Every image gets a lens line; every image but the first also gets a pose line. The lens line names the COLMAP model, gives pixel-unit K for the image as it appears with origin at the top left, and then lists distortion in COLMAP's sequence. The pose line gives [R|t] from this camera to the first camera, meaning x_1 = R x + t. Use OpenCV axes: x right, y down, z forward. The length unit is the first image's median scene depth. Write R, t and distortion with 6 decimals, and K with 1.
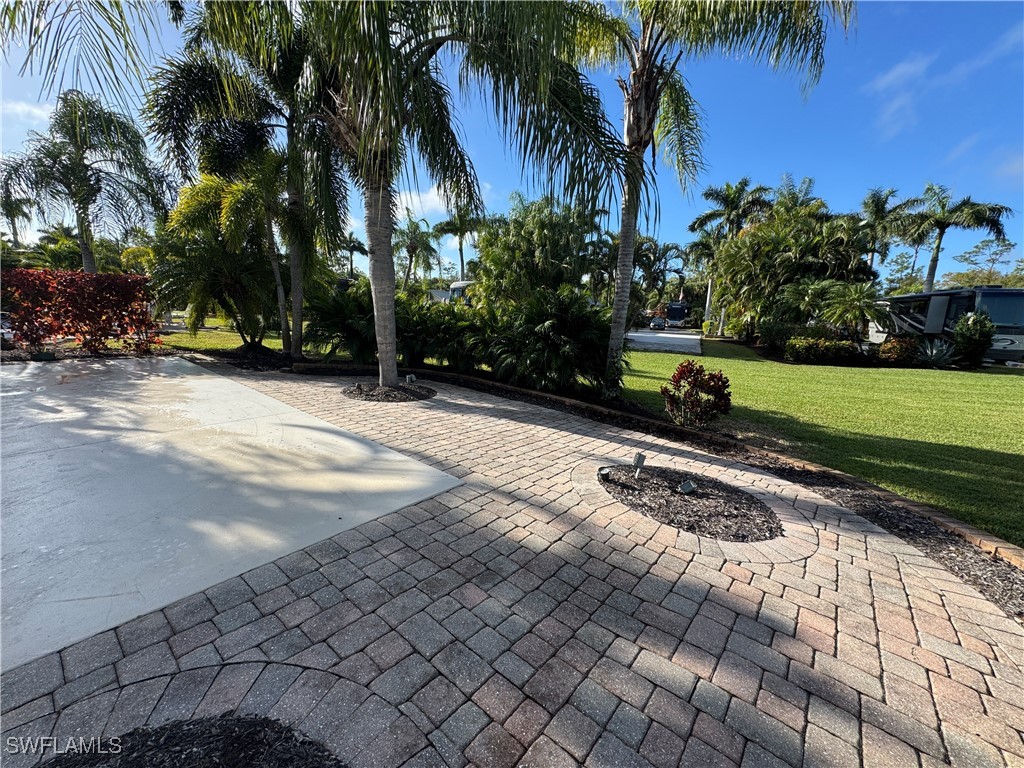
lens RADIAL K [[406.3, 0, 512.0], [0, 406.3, 384.0], [0, 0, 1]] dist [-0.002177, 0.000281]
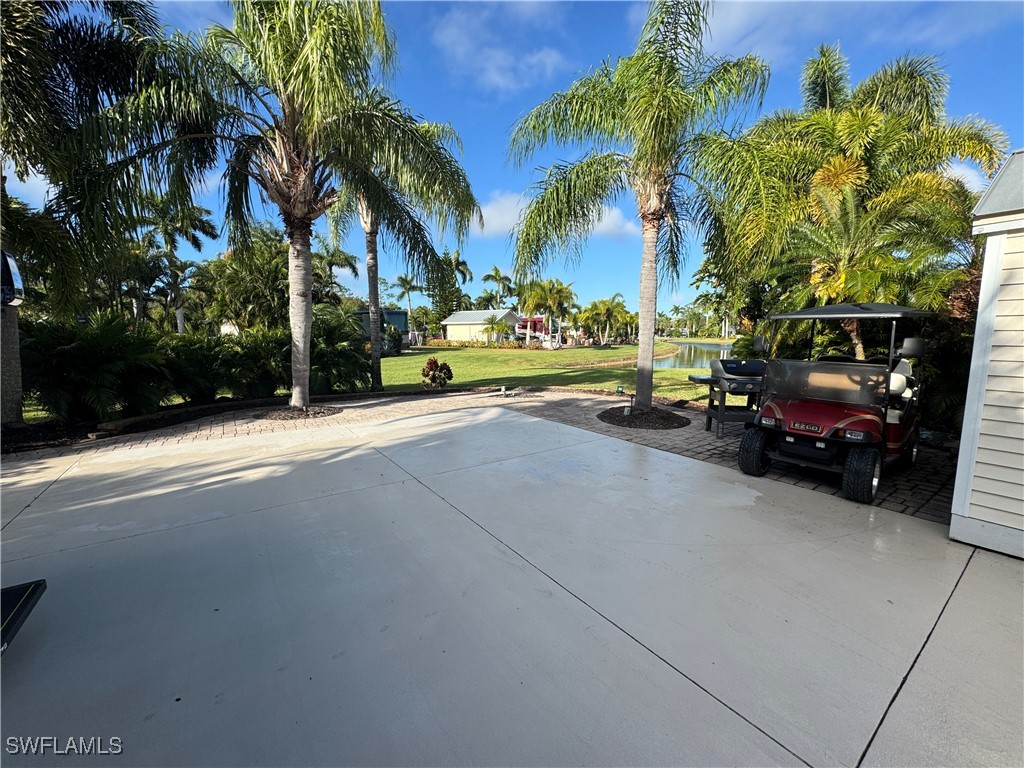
lens RADIAL K [[406.3, 0, 512.0], [0, 406.3, 384.0], [0, 0, 1]] dist [-0.002177, 0.000281]
pose [[0.260927, -0.164881, 0.951174, -1.577155], [0.188387, 0.975059, 0.117343, -0.100928], [-0.946799, 0.148571, 0.285481, 0.126272]]
